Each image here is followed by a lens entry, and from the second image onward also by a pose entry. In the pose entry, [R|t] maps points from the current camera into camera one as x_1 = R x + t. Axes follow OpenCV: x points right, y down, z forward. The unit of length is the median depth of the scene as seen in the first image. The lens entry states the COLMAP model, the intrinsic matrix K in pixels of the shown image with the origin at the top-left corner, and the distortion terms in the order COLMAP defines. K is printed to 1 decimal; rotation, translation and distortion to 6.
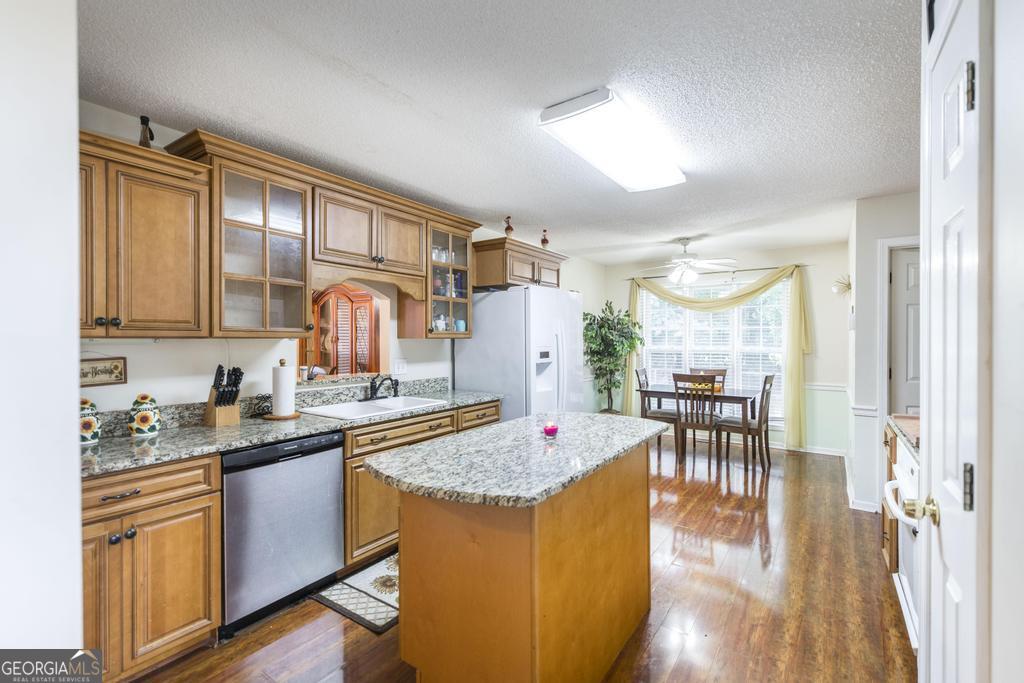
lens RADIAL K [[456.9, 0, 530.5], [0, 456.9, 344.5], [0, 0, 1]] dist [0.015118, -0.000031]
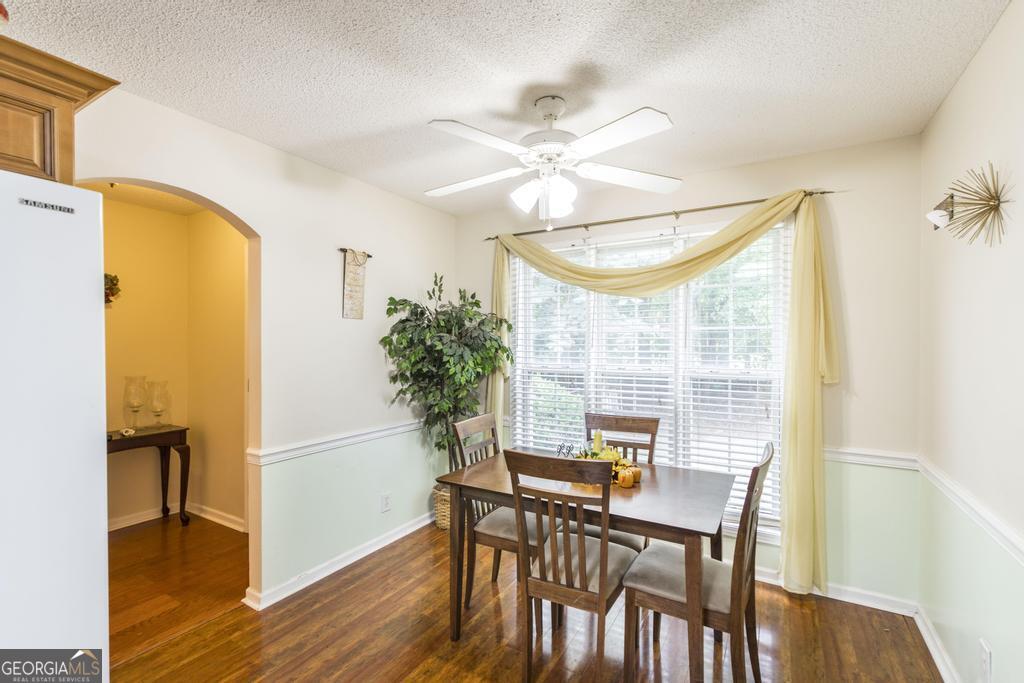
lens RADIAL K [[456.9, 0, 527.9], [0, 456.9, 350.7], [0, 0, 1]] dist [0.015118, -0.000031]
pose [[0.997580, -0.000725, 0.069523, 0.440865], [0.000317, 0.999983, 0.005883, -0.027517], [-0.069526, -0.005847, 0.997563, 0.919063]]
